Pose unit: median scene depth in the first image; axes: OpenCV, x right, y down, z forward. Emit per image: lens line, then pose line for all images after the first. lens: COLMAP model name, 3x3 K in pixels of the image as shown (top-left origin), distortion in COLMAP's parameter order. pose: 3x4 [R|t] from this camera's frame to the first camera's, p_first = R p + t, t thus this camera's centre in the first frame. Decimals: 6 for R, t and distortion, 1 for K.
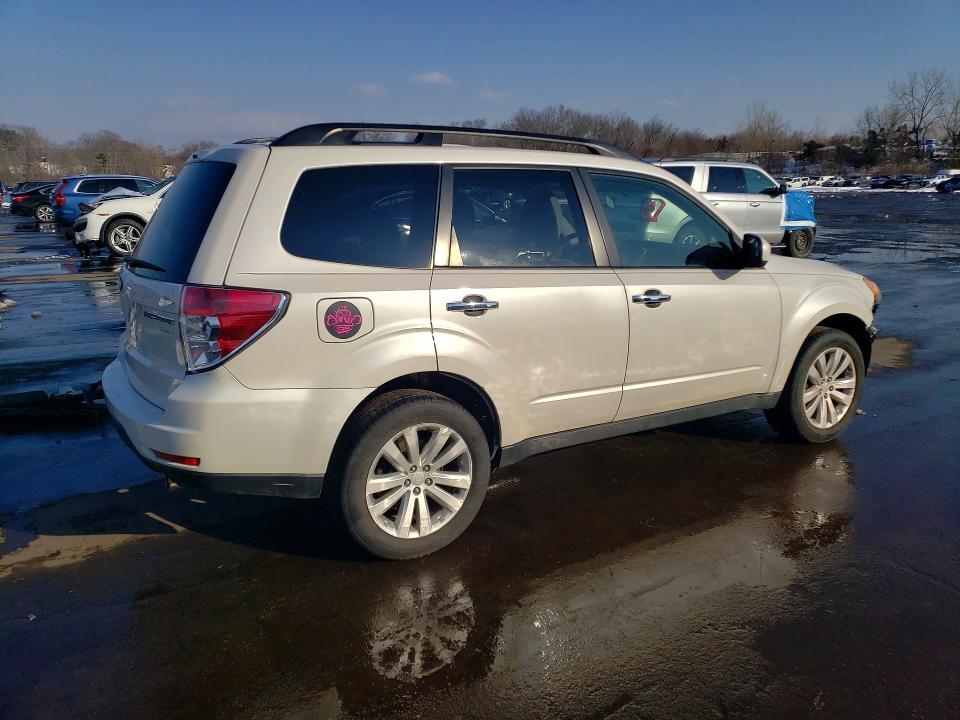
lens RADIAL K [[675.0, 0, 480.0], [0, 675.0, 360.0], [0, 0, 1]] dist [0.066042, -0.055871]
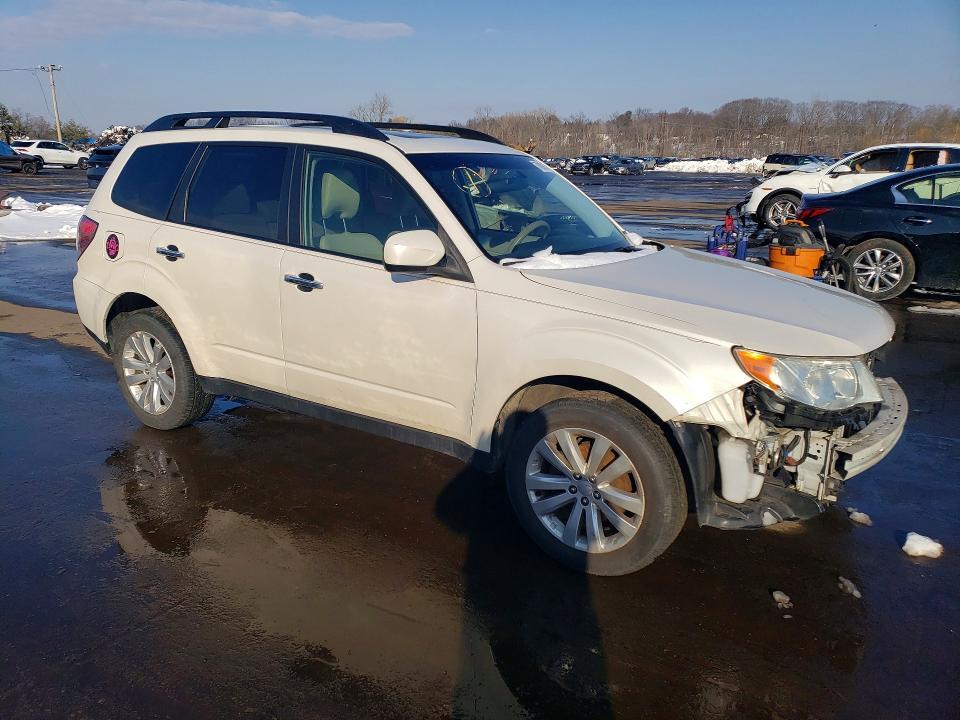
lens RADIAL K [[731.0, 0, 480.0], [0, 731.0, 360.0], [0, 0, 1]] dist [0.067708, -0.001085]
pose [[0.462310, 0.245132, -0.852162, 1.031831], [-0.232179, 0.960964, 0.150469, -0.159046], [0.855782, 0.128291, 0.501177, 0.559388]]
